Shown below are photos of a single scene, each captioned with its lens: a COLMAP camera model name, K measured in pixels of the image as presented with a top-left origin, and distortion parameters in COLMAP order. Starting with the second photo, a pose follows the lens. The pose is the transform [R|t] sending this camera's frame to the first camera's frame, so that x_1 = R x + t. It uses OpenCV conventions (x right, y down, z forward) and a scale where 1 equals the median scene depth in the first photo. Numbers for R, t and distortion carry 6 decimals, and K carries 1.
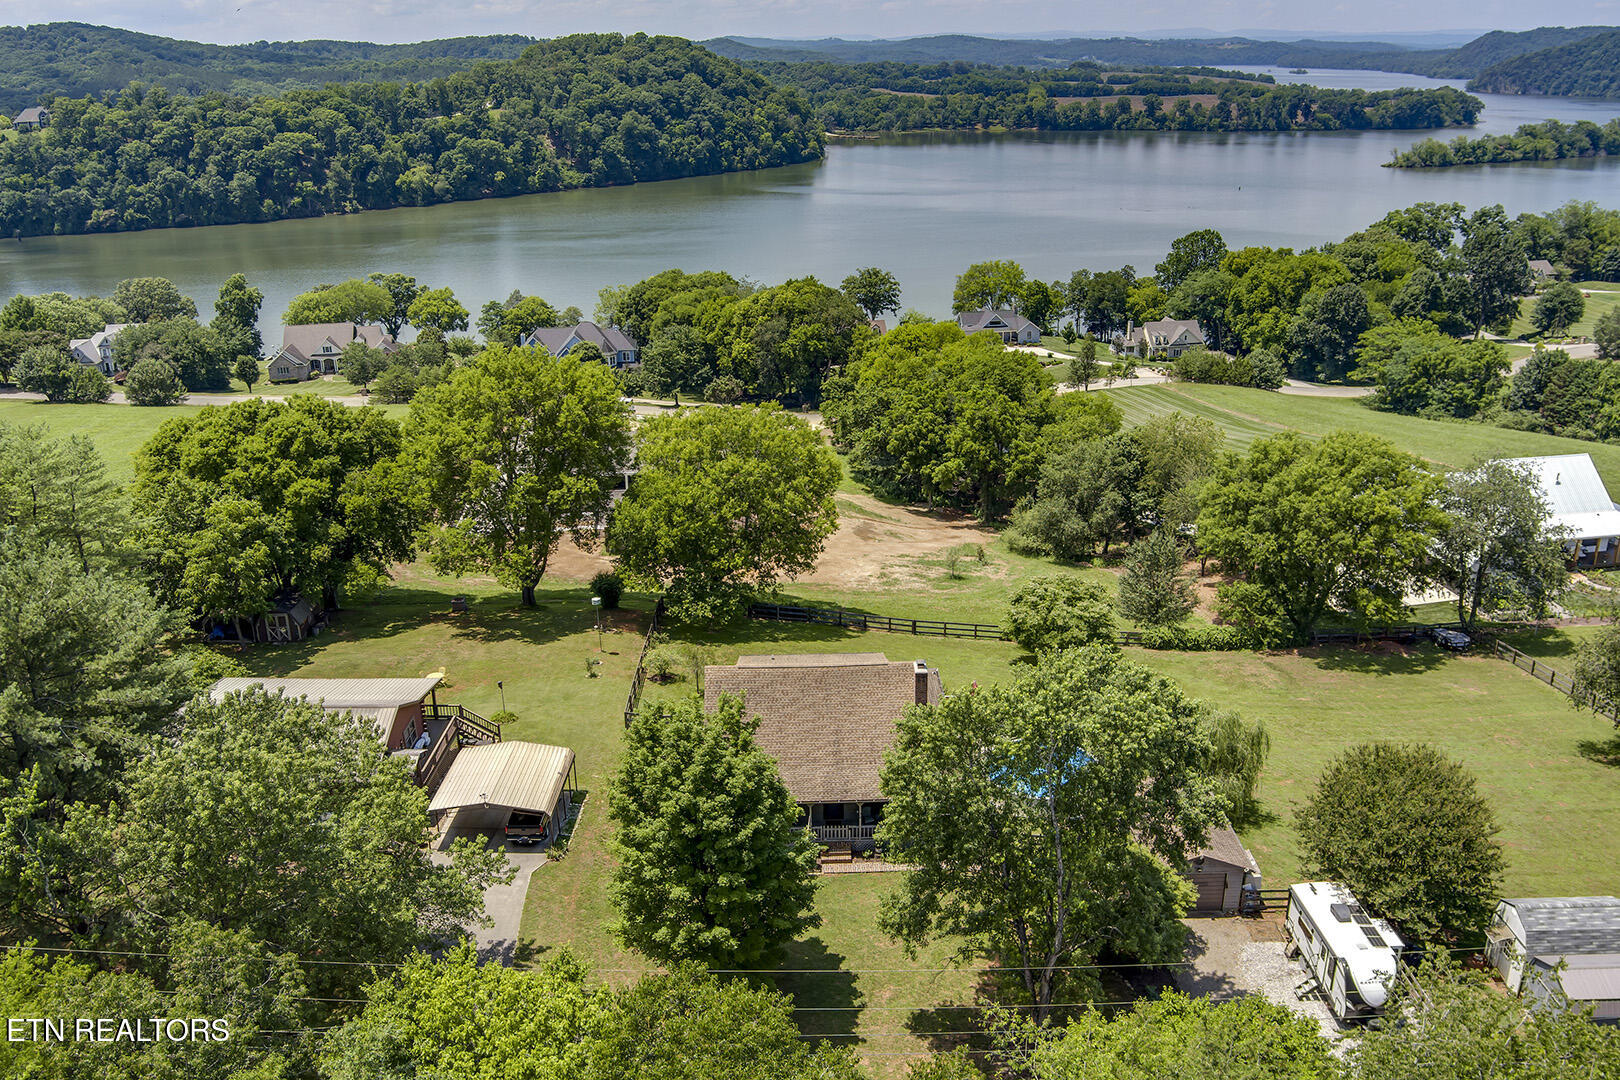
lens RADIAL K [[1313.9, 0, 803.9], [0, 1313.9, 547.9], [0, 0, 1]] dist [-0.082192, 0.039798]
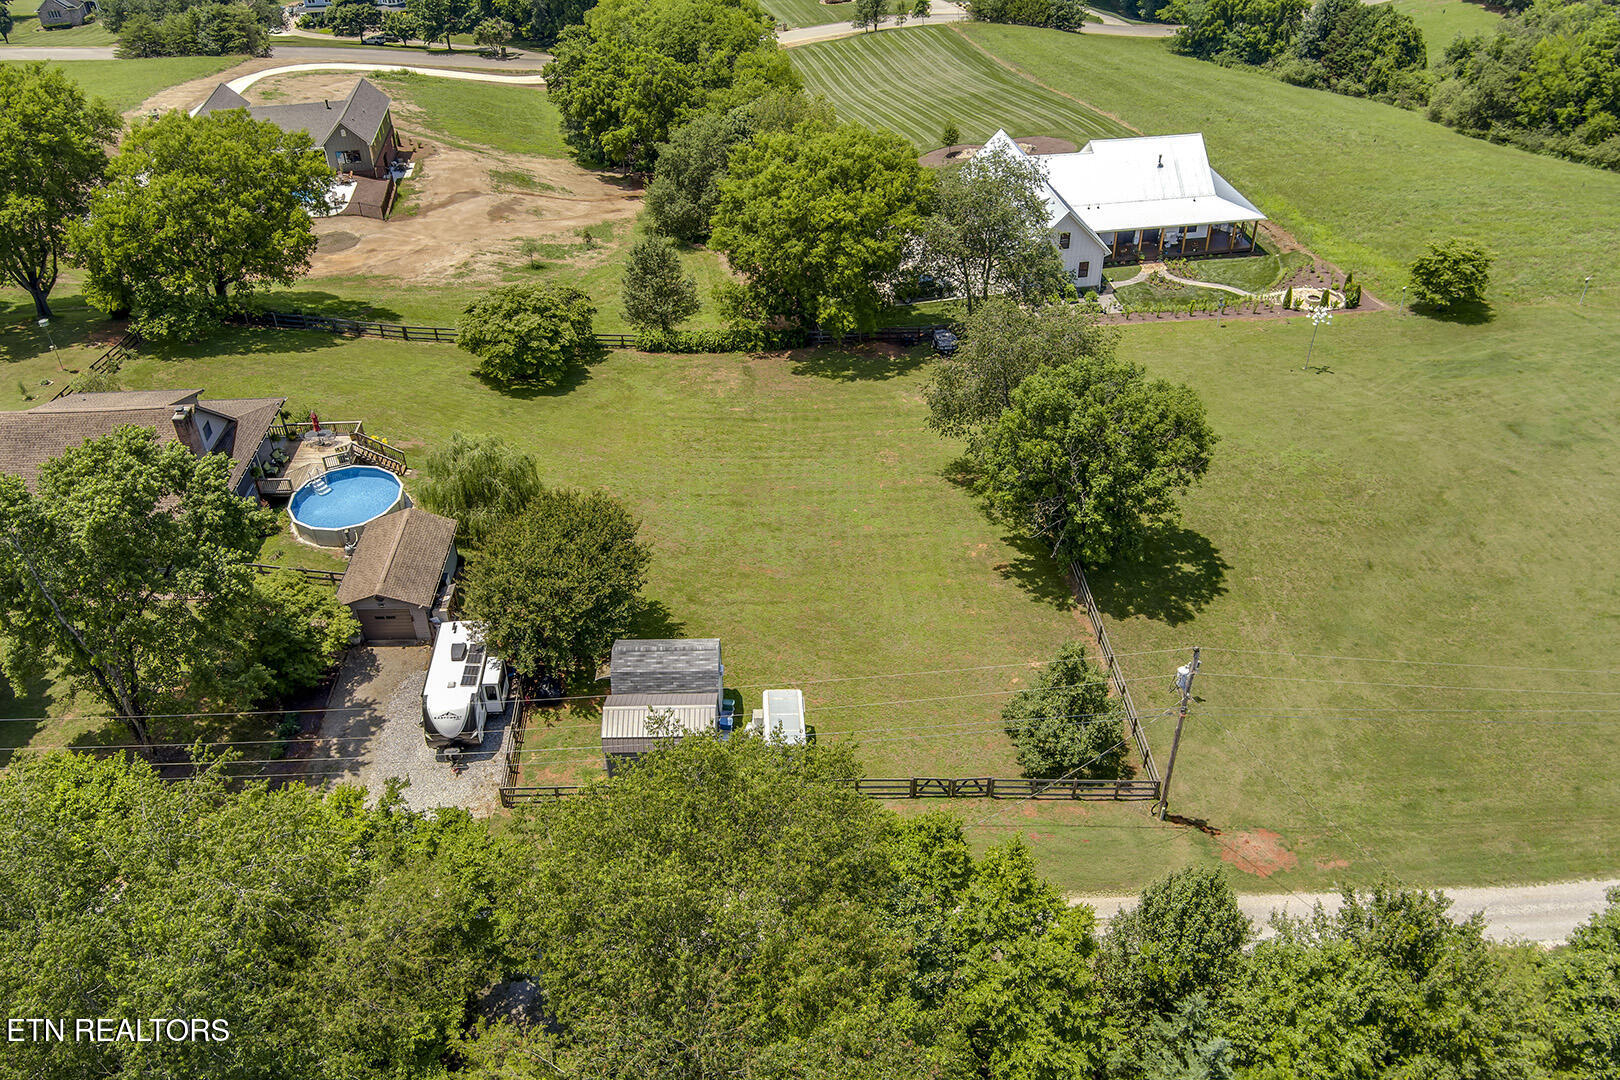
lens RADIAL K [[1313.9, 0, 803.9], [0, 1313.9, 547.9], [0, 0, 1]] dist [-0.082192, 0.039798]
pose [[0.999957, -0.005184, 0.007666, 0.059075], [0.002812, 0.959410, 0.282002, -0.009803], [-0.008817, -0.281968, 0.959383, -0.004009]]
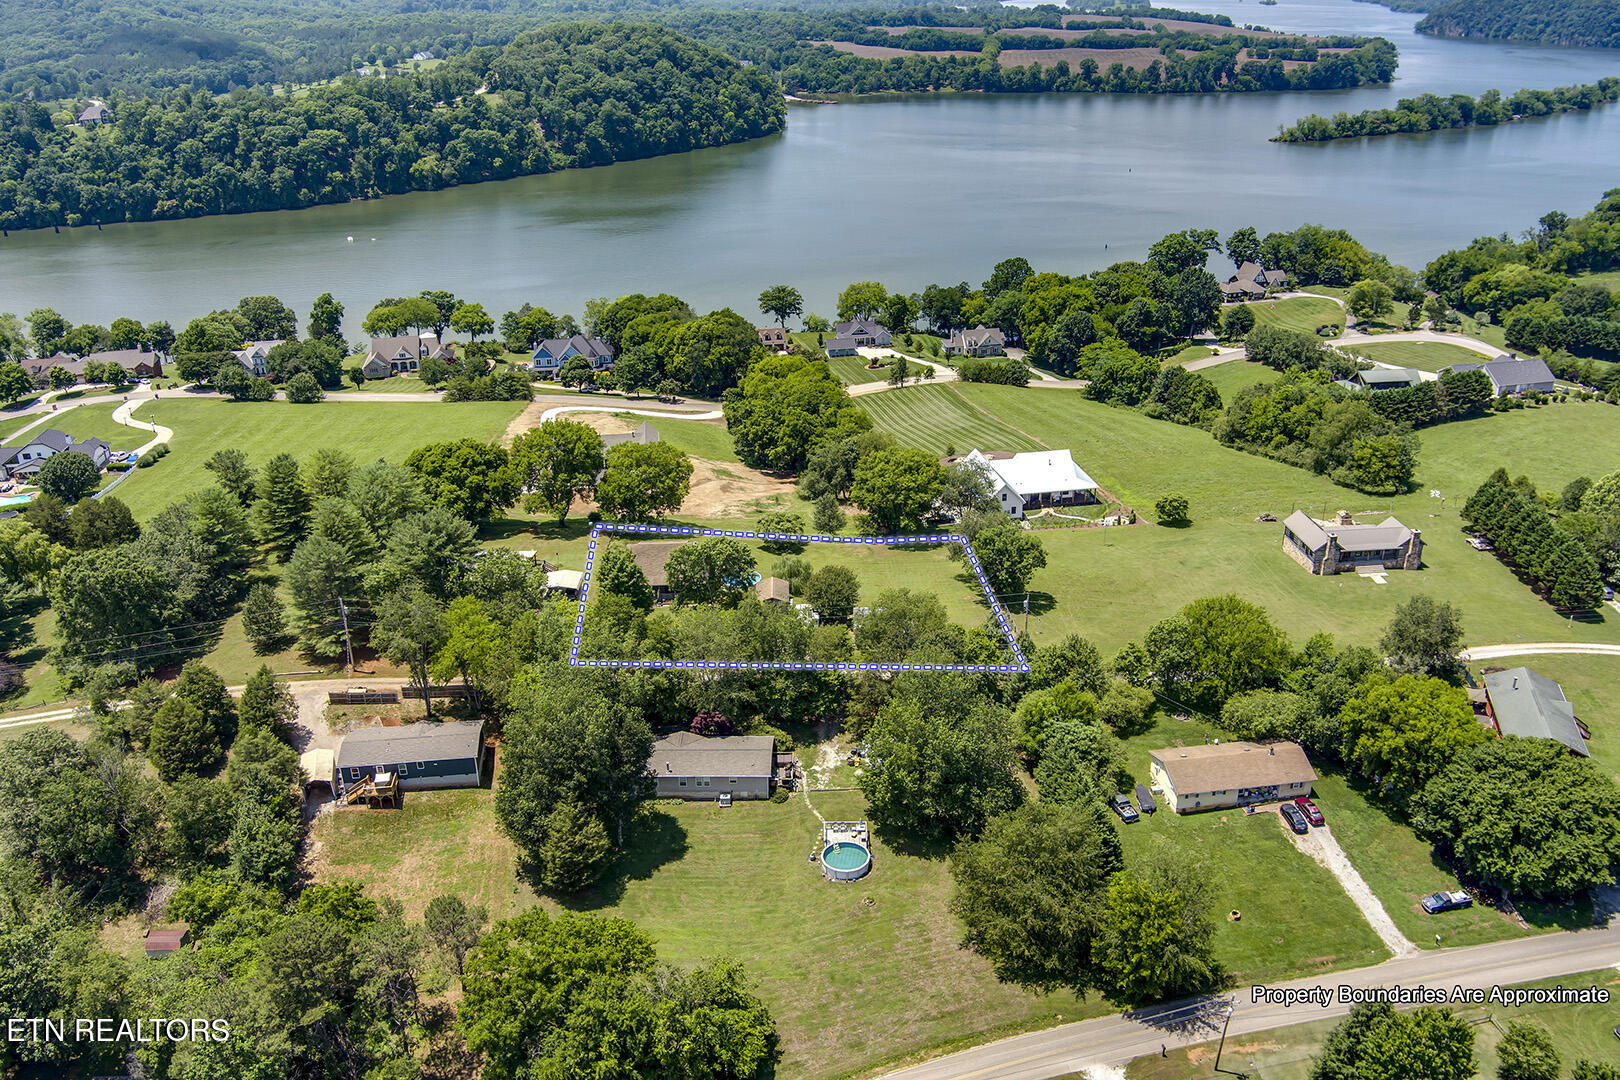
lens RADIAL K [[1313.9, 0, 803.9], [0, 1313.9, 547.9], [0, 0, 1]] dist [-0.082192, 0.039798]
pose [[0.999939, -0.006796, 0.008728, 0.032336], [0.006270, 0.998243, 0.058913, -0.008272], [-0.009113, -0.058855, 0.998225, -0.214768]]
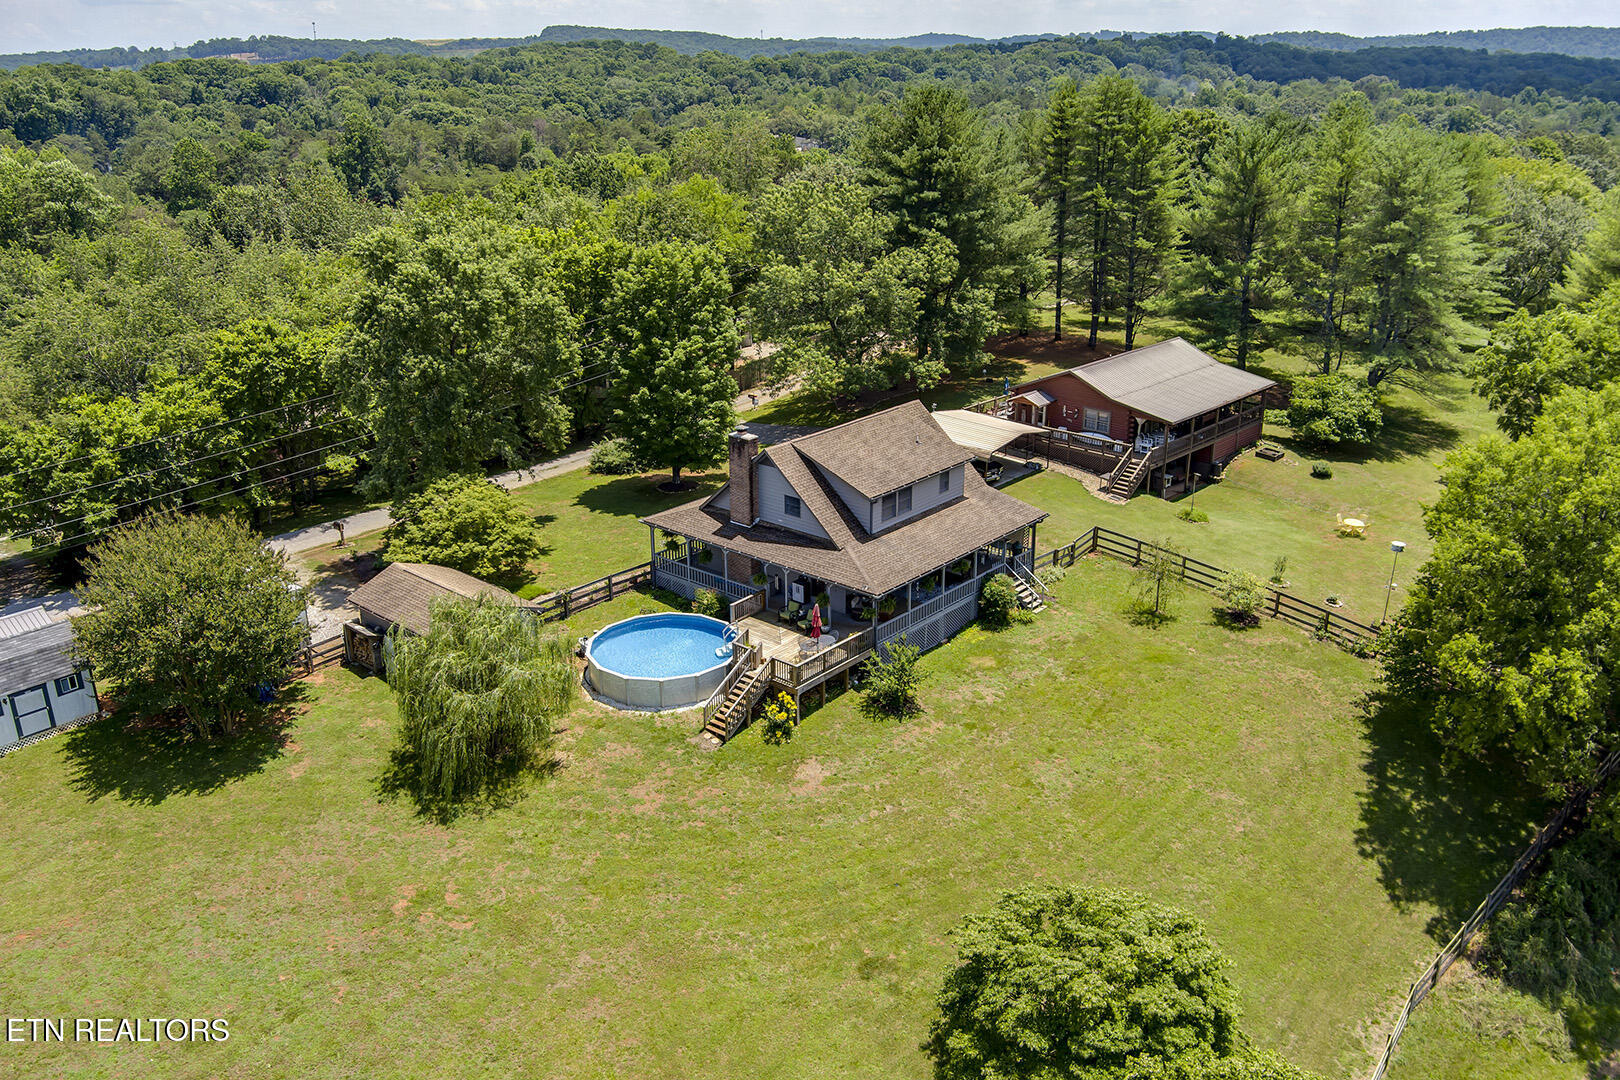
lens RADIAL K [[1323.3, 0, 805.3], [0, 1323.3, 547.1], [0, 0, 1]] dist [-0.061607, 0.006697]
pose [[-0.670023, 0.288620, -0.683935, 0.068721], [-0.244733, 0.783934, 0.570574, -0.036411], [0.700839, 0.549679, -0.454619, 0.148382]]
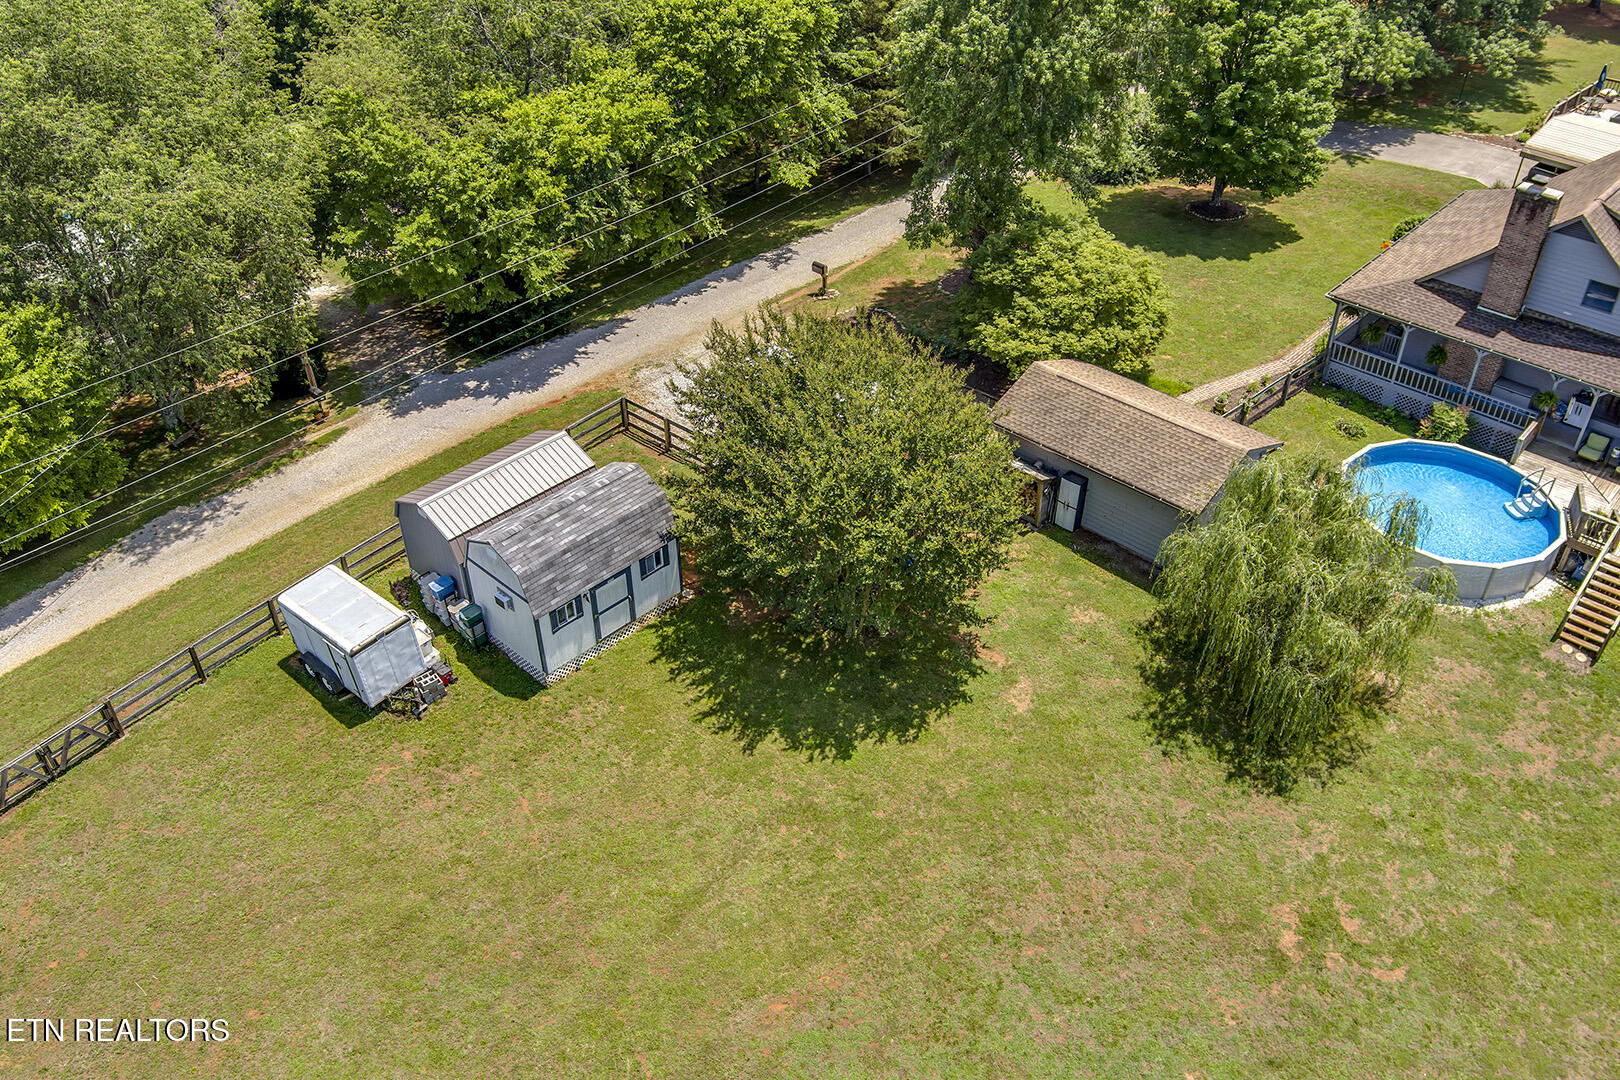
lens RADIAL K [[1313.9, 0, 803.9], [0, 1313.9, 547.9], [0, 0, 1]] dist [-0.082192, 0.039798]
pose [[-0.691244, 0.456486, -0.560181, 0.073462], [-0.240824, 0.585365, 0.774178, -0.018782], [0.681312, 0.670051, -0.294697, 0.106382]]
